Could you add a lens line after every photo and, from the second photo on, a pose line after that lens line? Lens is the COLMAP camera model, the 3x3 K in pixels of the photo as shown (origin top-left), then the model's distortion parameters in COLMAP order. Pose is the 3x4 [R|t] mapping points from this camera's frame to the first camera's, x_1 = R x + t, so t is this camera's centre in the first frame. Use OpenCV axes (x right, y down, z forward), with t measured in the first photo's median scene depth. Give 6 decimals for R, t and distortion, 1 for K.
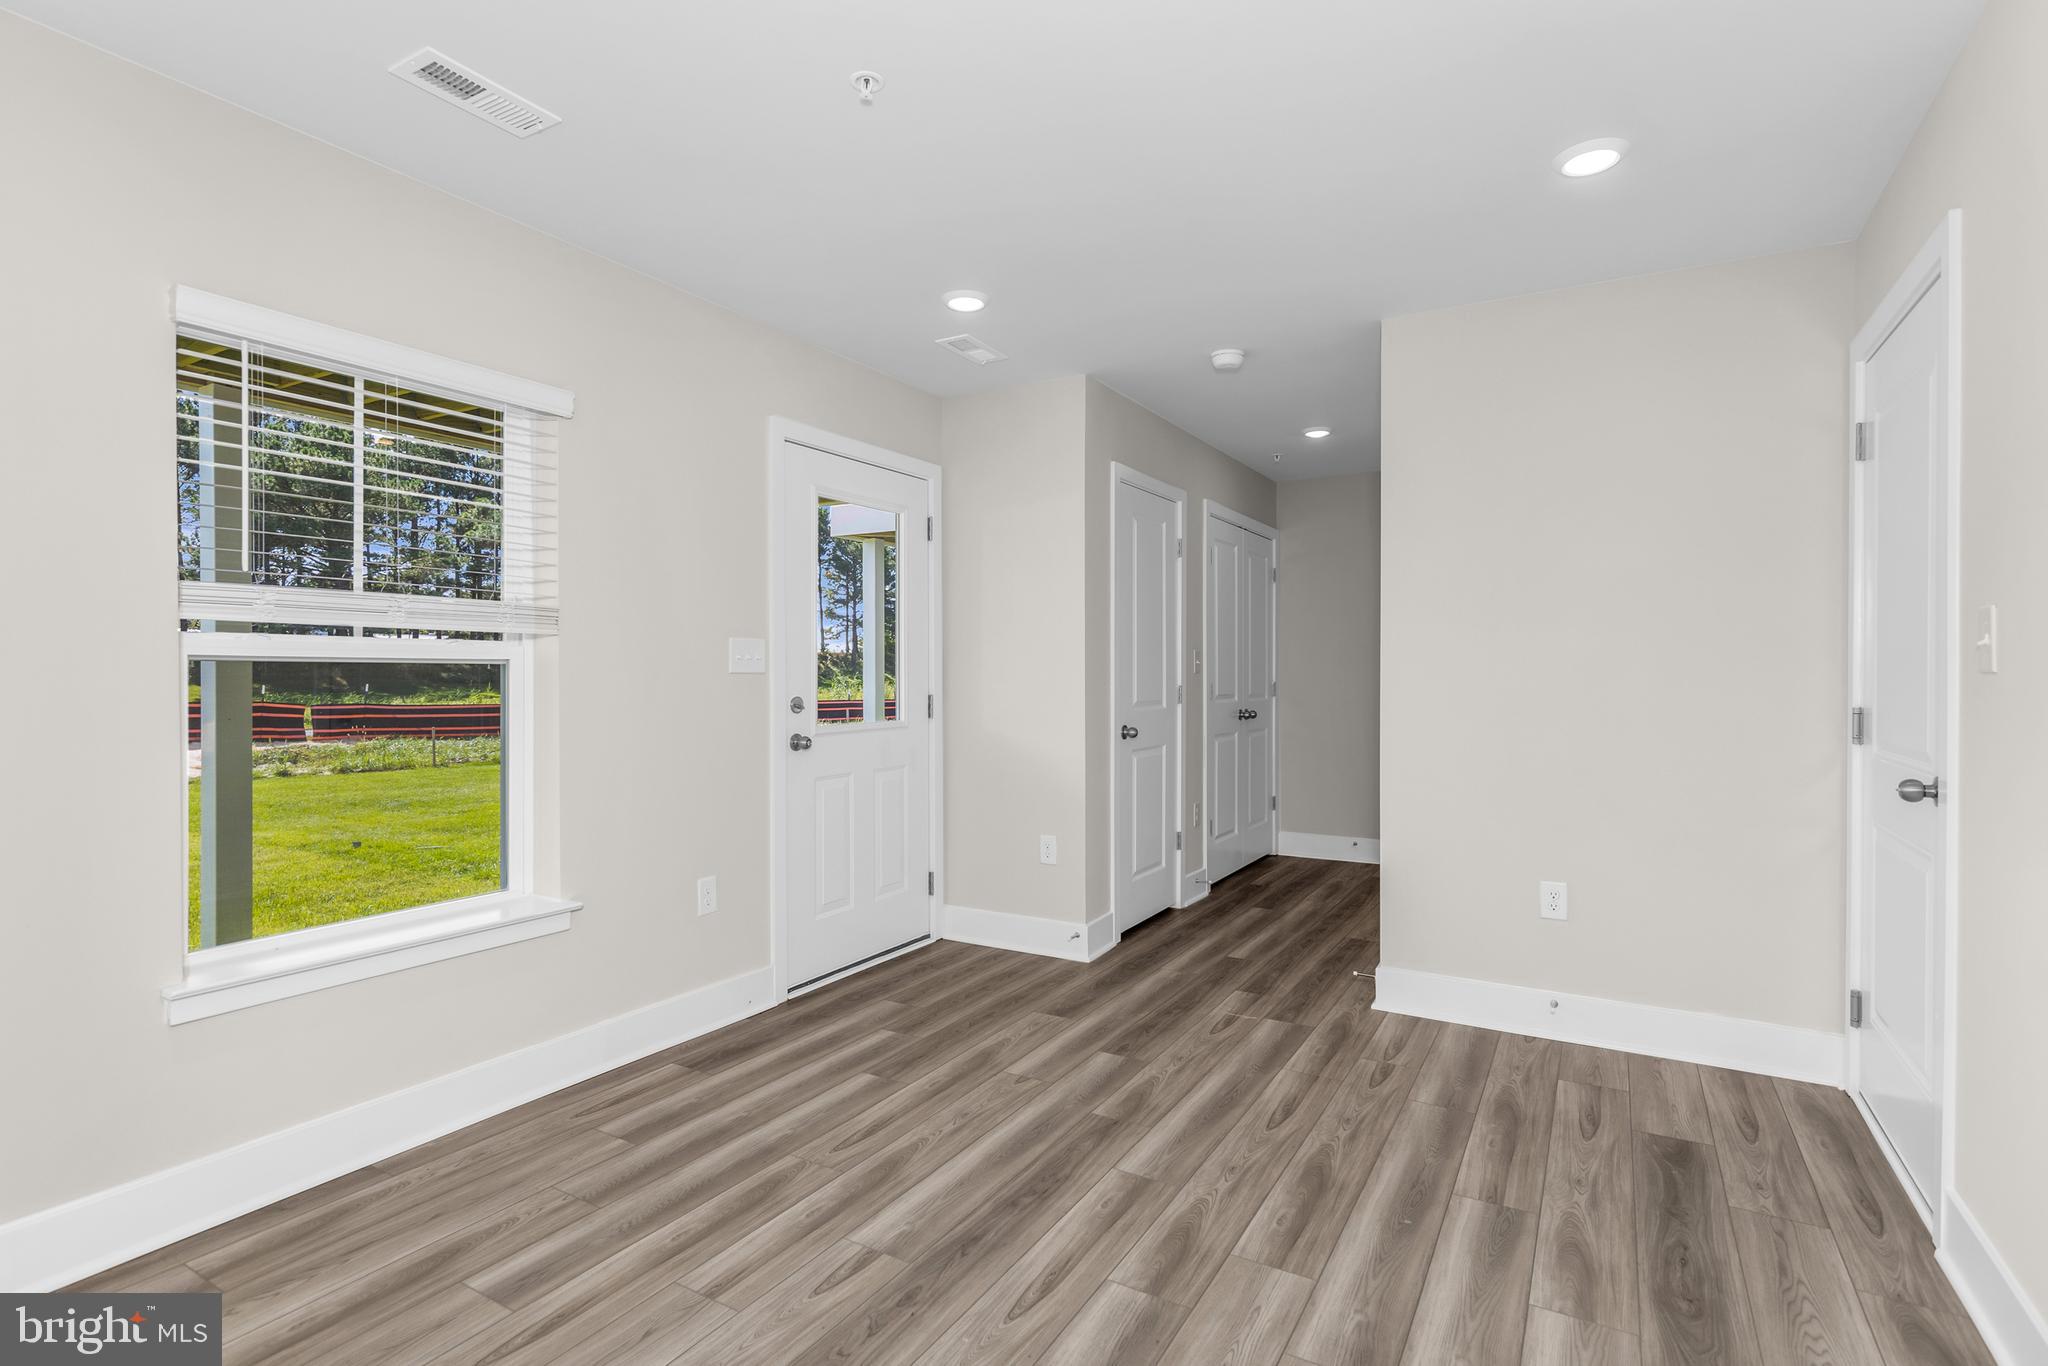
lens RADIAL K [[997.5, 0, 1023.1], [0, 997.5, 676.8], [0, 0, 1]] dist [0.003534, 0.000514]
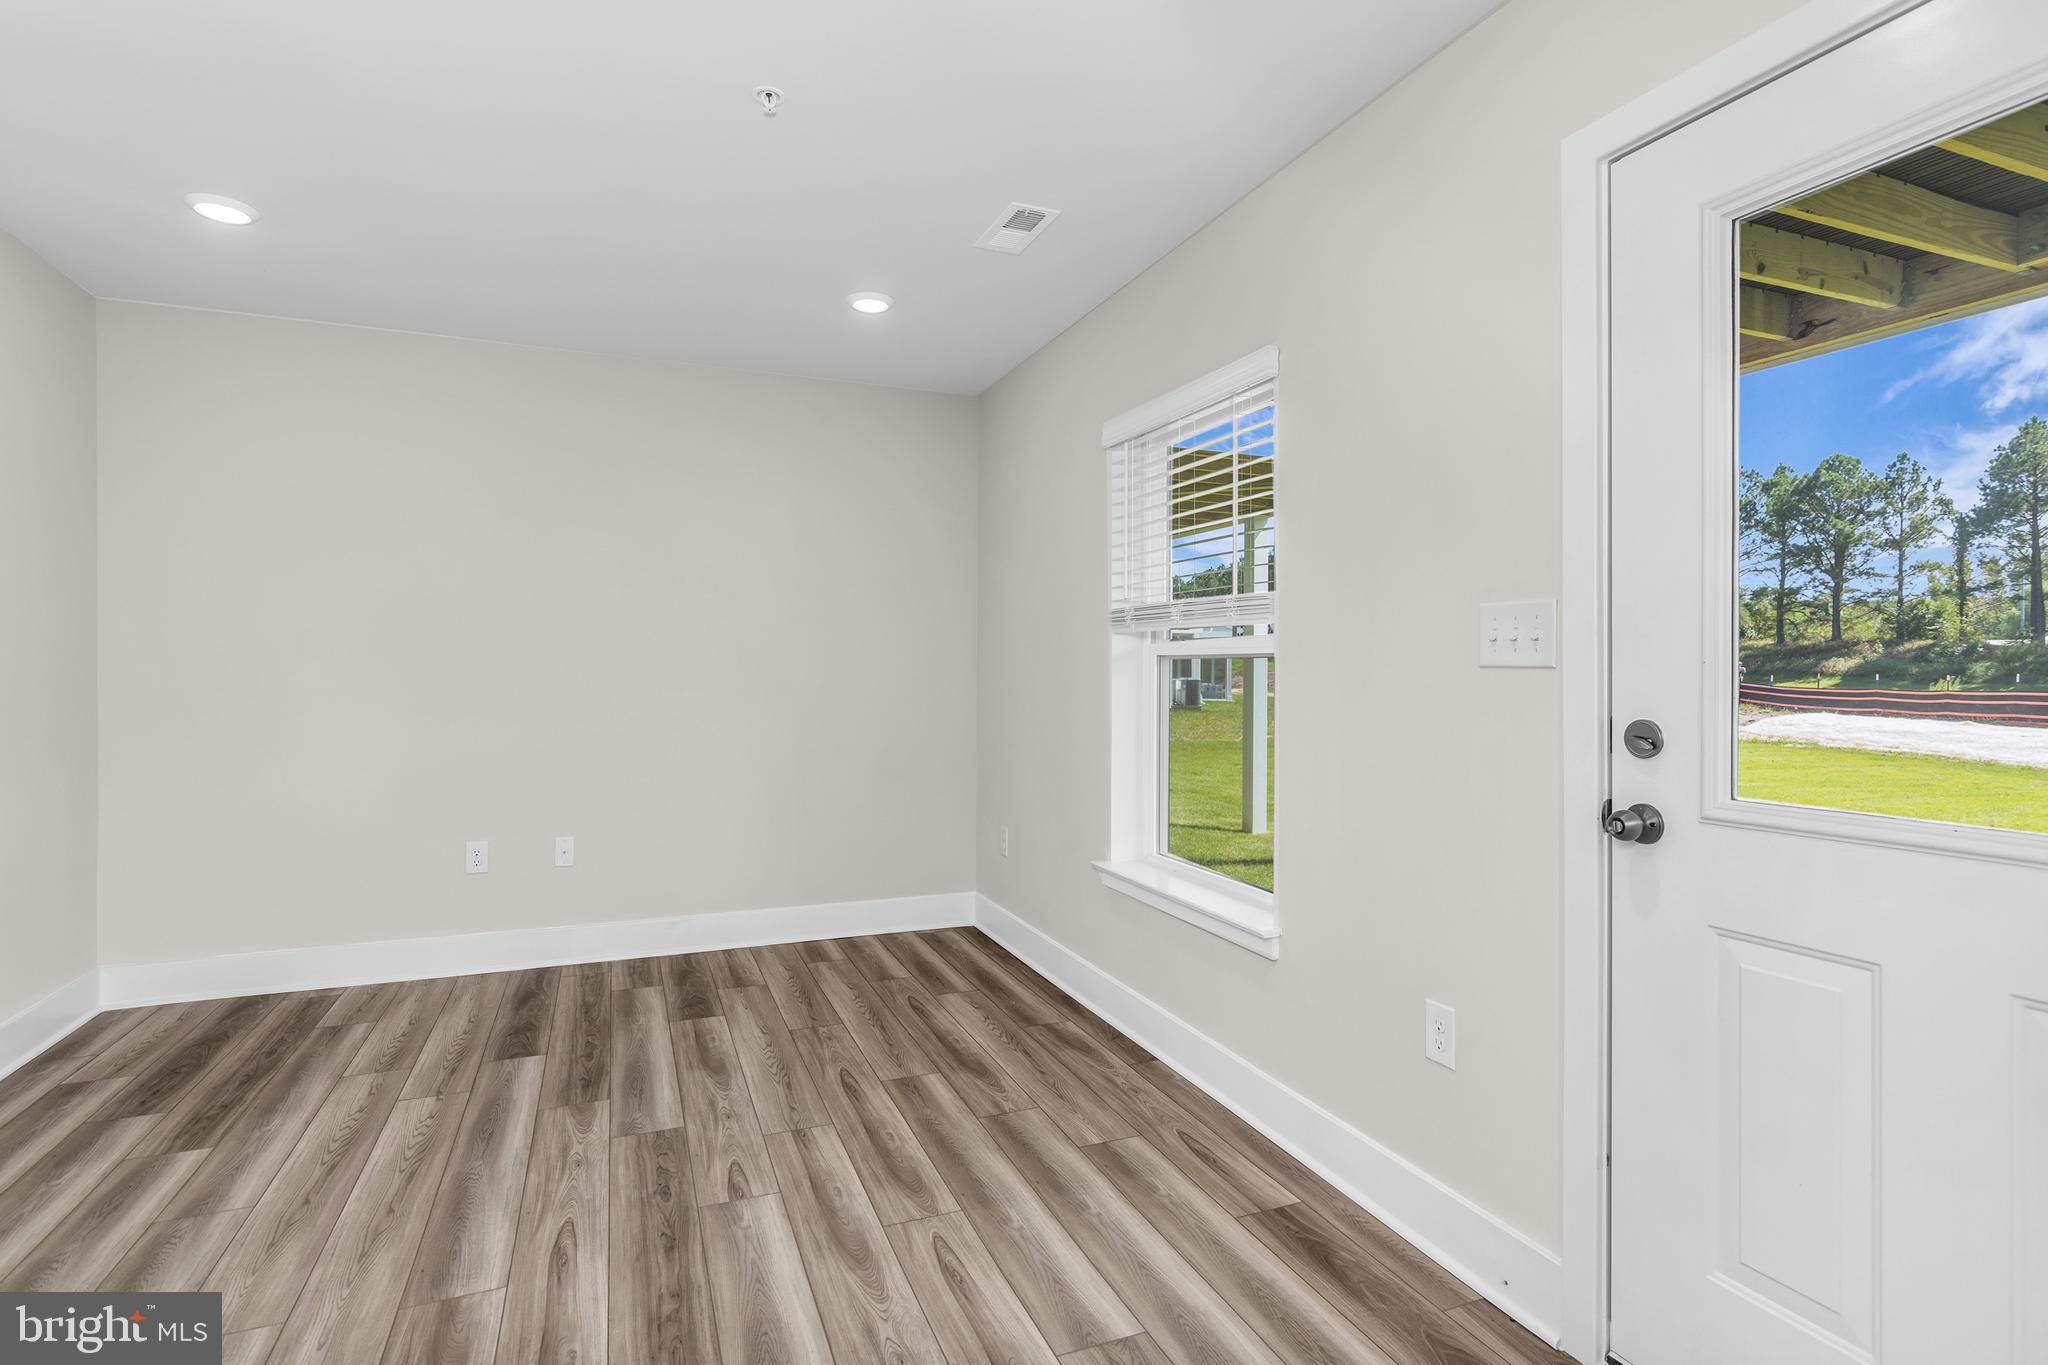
lens RADIAL K [[997.5, 0, 1003.3], [0, 997.5, 676.4], [0, 0, 1]] dist [0.003534, 0.000514]
pose [[-0.615525, 0.003135, -0.788111, 0.498078], [-0.007703, 0.999920, 0.009994, -0.002389], [0.788079, 0.012223, -0.615452, 1.785792]]
